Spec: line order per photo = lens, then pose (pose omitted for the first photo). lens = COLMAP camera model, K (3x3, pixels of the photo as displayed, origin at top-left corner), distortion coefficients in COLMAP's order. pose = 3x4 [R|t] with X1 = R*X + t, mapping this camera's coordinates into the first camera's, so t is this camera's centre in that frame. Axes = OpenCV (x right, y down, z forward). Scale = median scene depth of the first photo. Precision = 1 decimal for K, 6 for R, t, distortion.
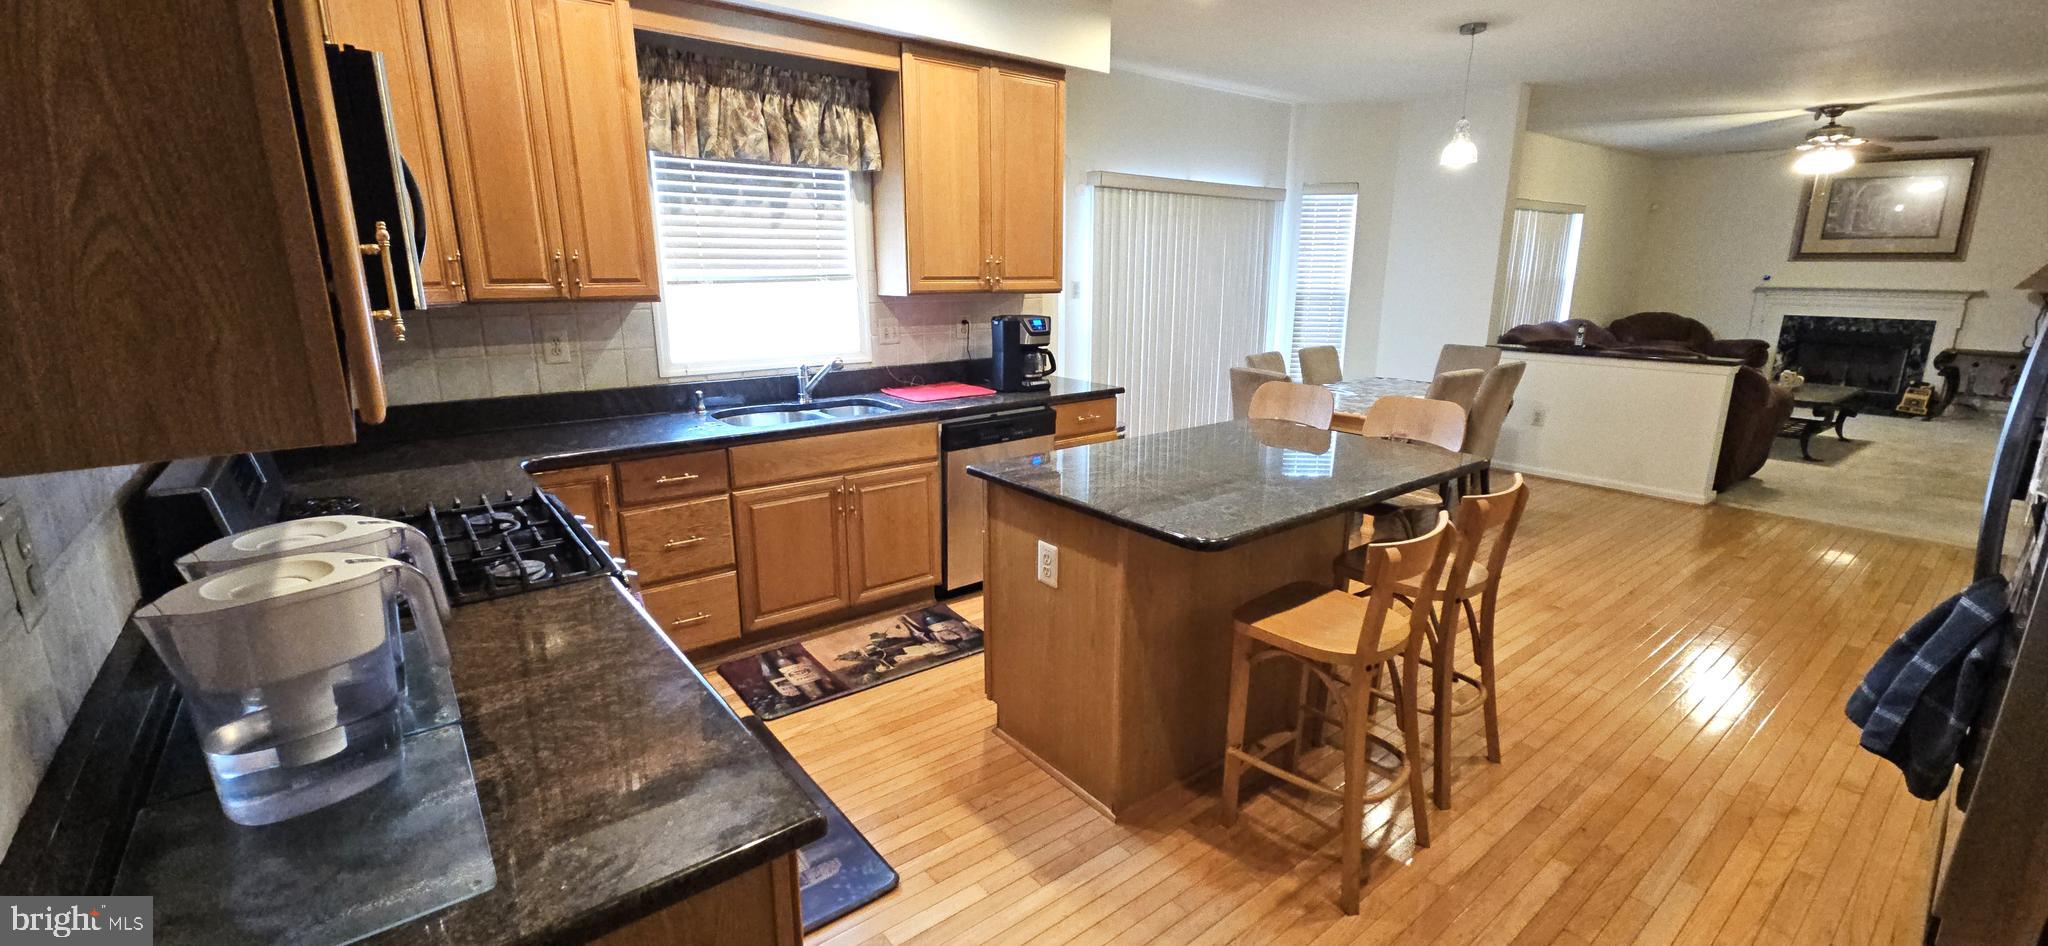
lens RADIAL K [[827.7, 0, 1025.1], [0, 827.7, 468.5], [0, 0, 1]] dist [0.002014, -0.002834]
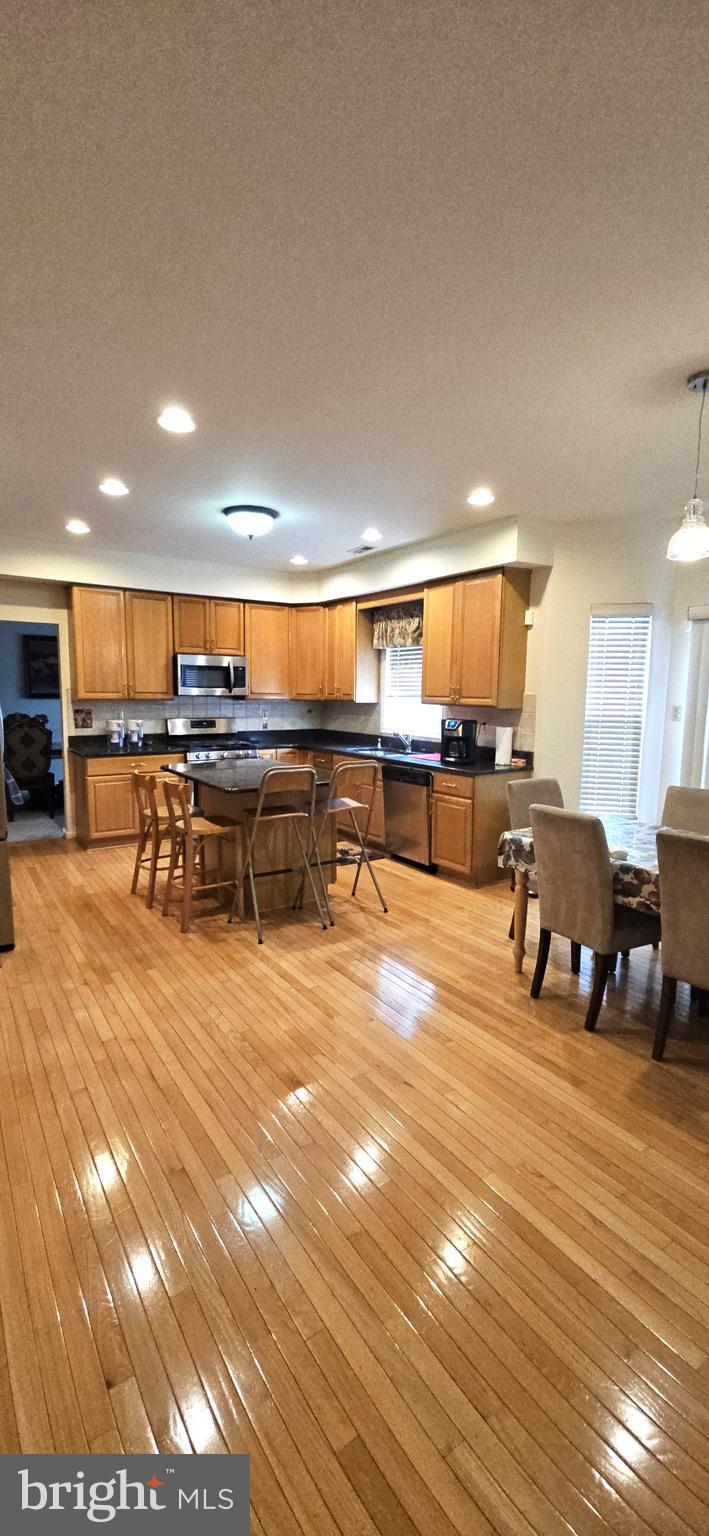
lens RADIAL K [[620.8, 0, 358.1], [0, 620.8, 770.8], [0, 0, 1]] dist [0.002014, -0.002834]
pose [[-0.066553, 0.124873, -0.989938, 1.502915], [-0.247758, 0.958997, 0.137627, -0.247645], [0.966533, 0.254425, -0.032886, 1.039812]]
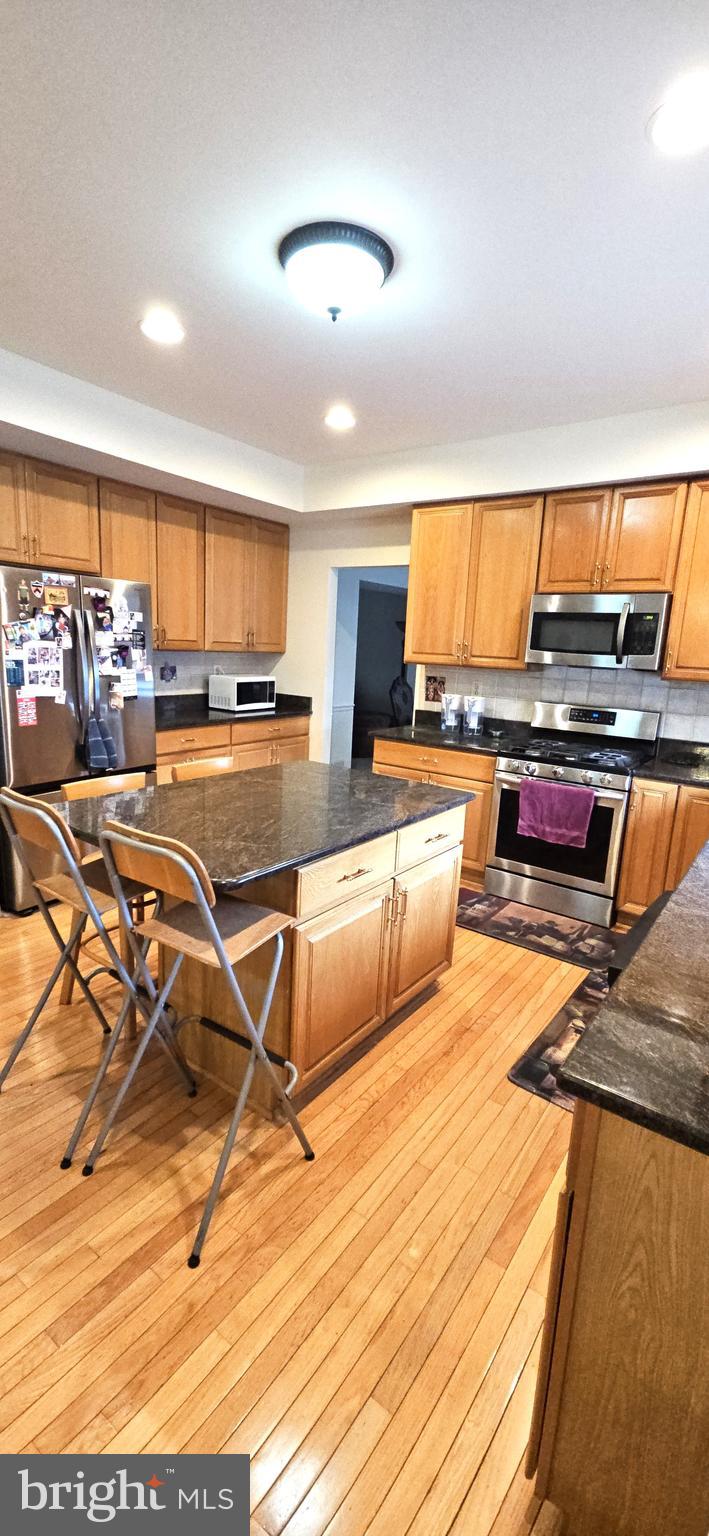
lens RADIAL K [[620.8, 0, 356.8], [0, 620.8, 769.1], [0, 0, 1]] dist [0.002014, -0.002834]
pose [[-0.960890, 0.007712, -0.276823, 0.303640], [-0.112293, 0.902893, 0.414939, -0.335877], [0.253141, 0.429796, -0.866715, 1.389041]]
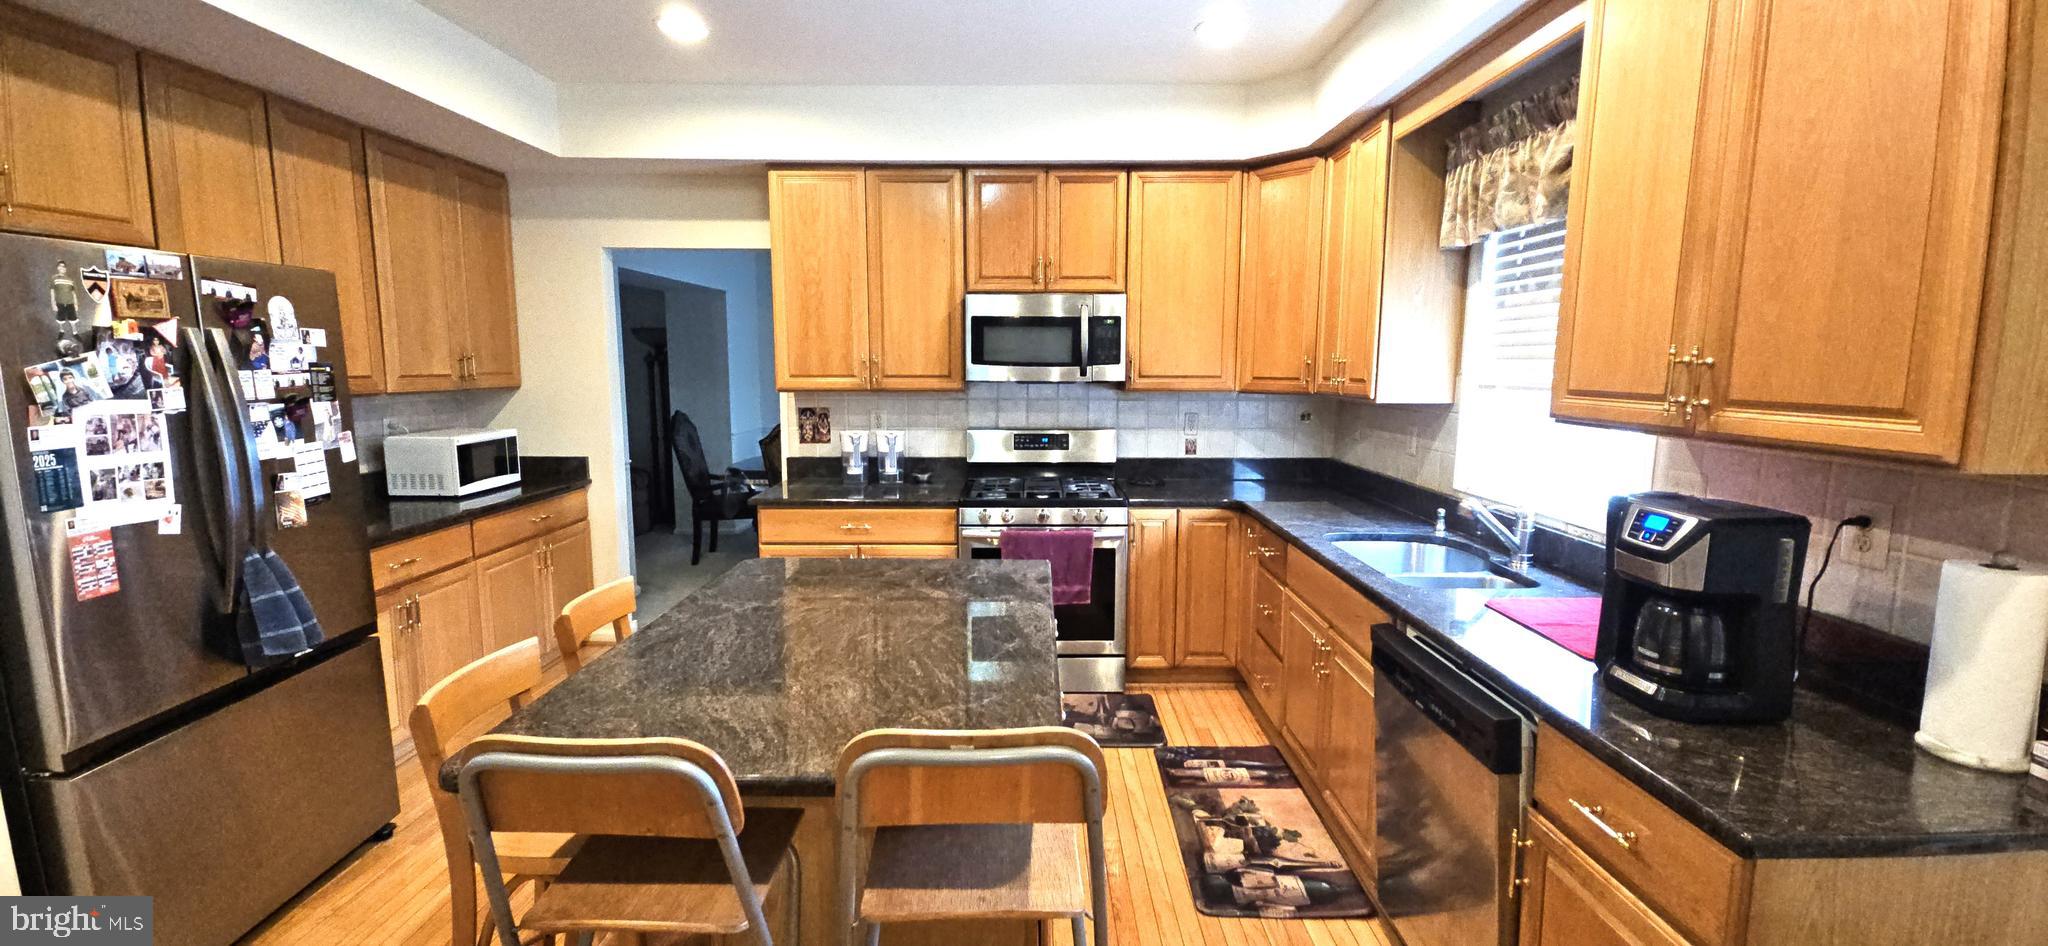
lens RADIAL K [[827.7, 0, 1027.2], [0, 827.7, 468.8], [0, 0, 1]] dist [0.002014, -0.002834]
pose [[-0.618050, 0.097707, -0.780043, 0.555320], [-0.189361, 0.944528, 0.268346, -0.287893], [0.762992, 0.313561, -0.565264, 1.162914]]
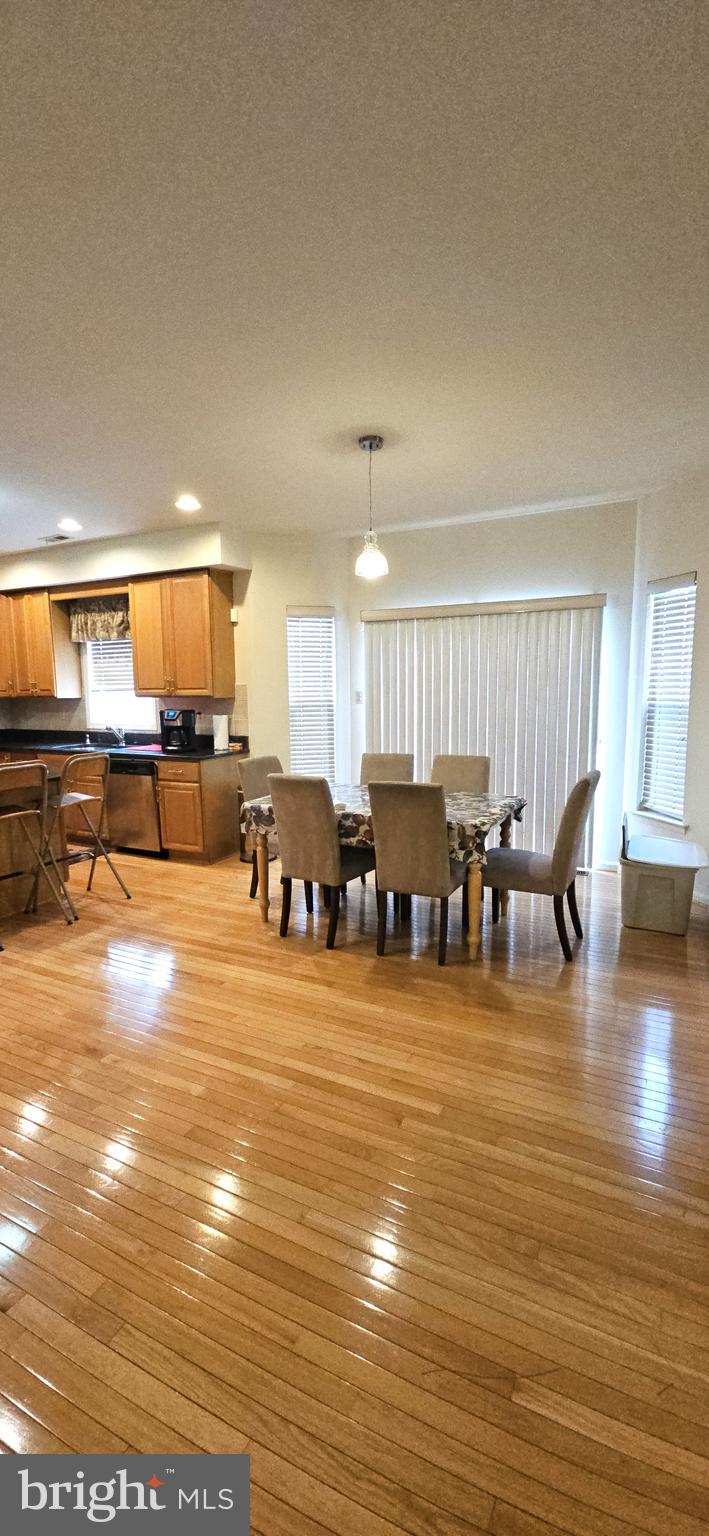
lens RADIAL K [[620.8, 0, 357.9], [0, 620.8, 769.9], [0, 0, 1]] dist [0.002014, -0.002834]
pose [[0.421377, 0.114483, -0.899631, 1.621929], [-0.202926, 0.978750, 0.029503, -0.211310], [0.883891, 0.170126, 0.435654, 0.939241]]
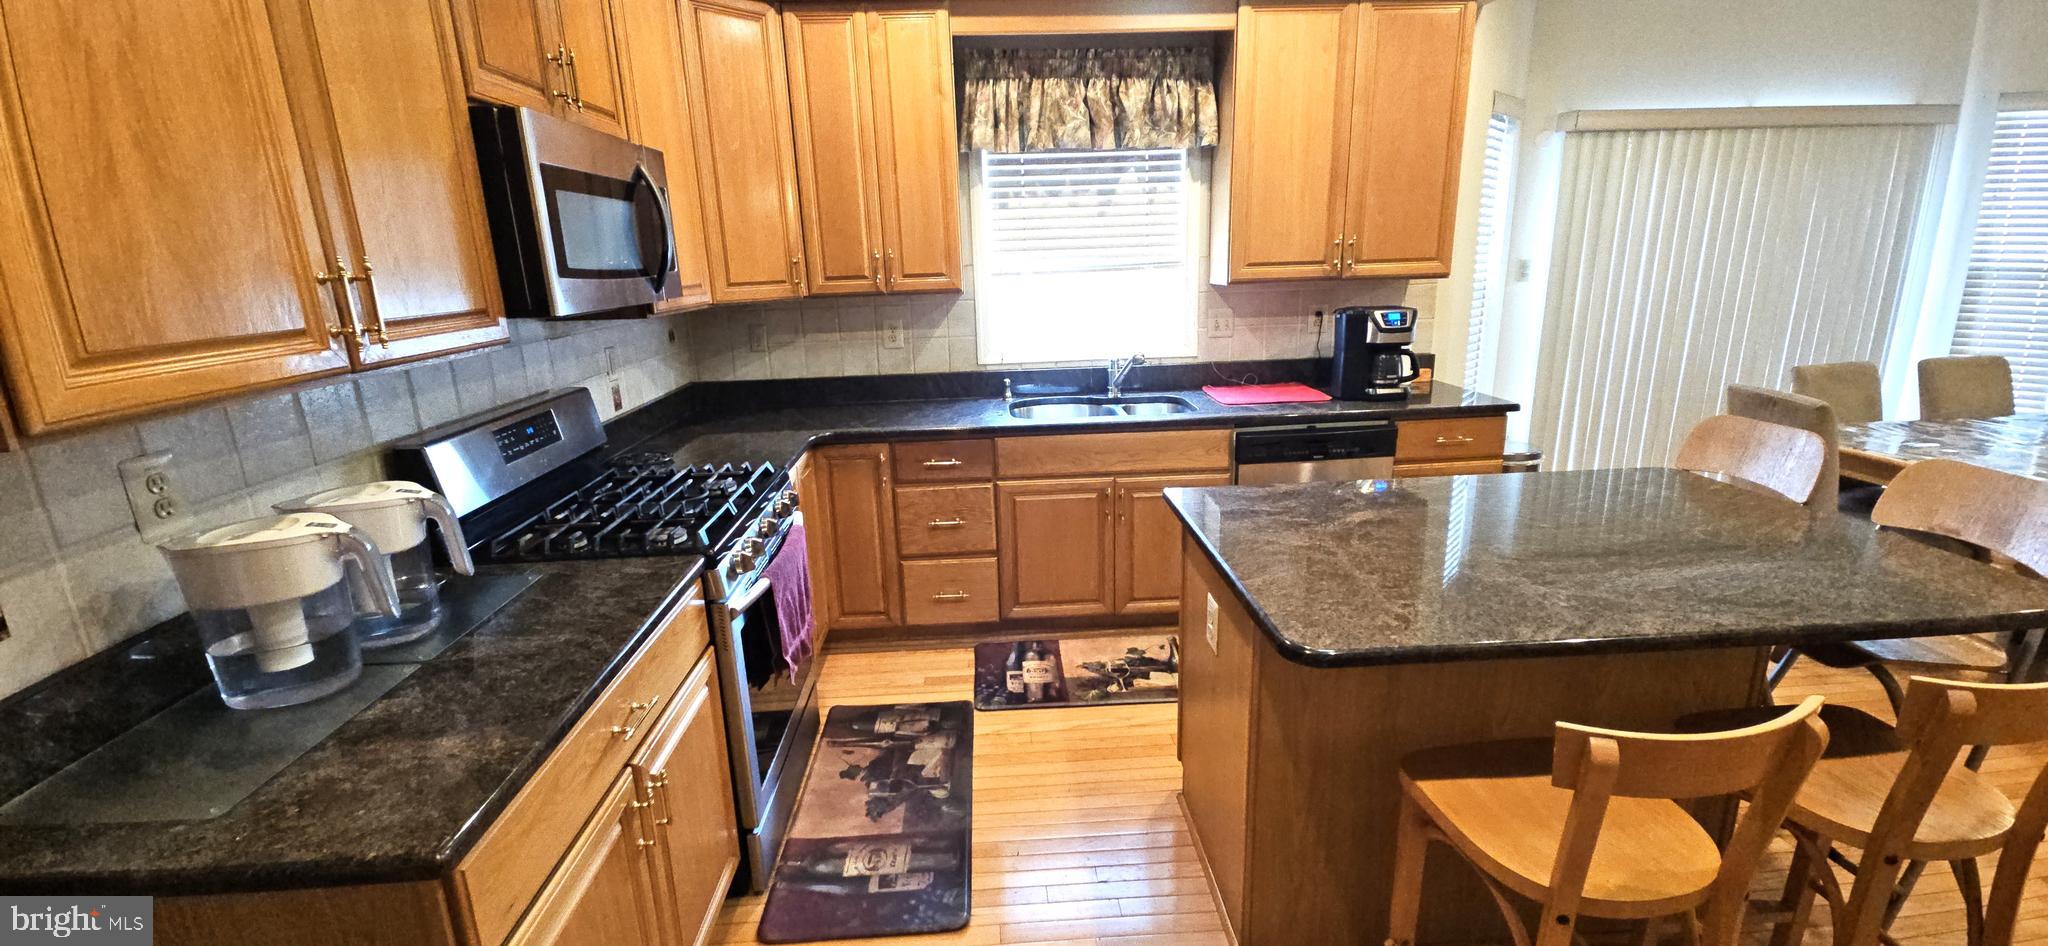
lens RADIAL K [[827.7, 0, 1023.2], [0, 827.7, 468.4], [0, 0, 1]] dist [0.002014, -0.002834]
pose [[0.818493, 0.118029, -0.562262, 0.223679], [-0.103856, 0.992943, 0.057252, -0.044858], [0.565052, 0.011534, 0.824975, 0.157380]]
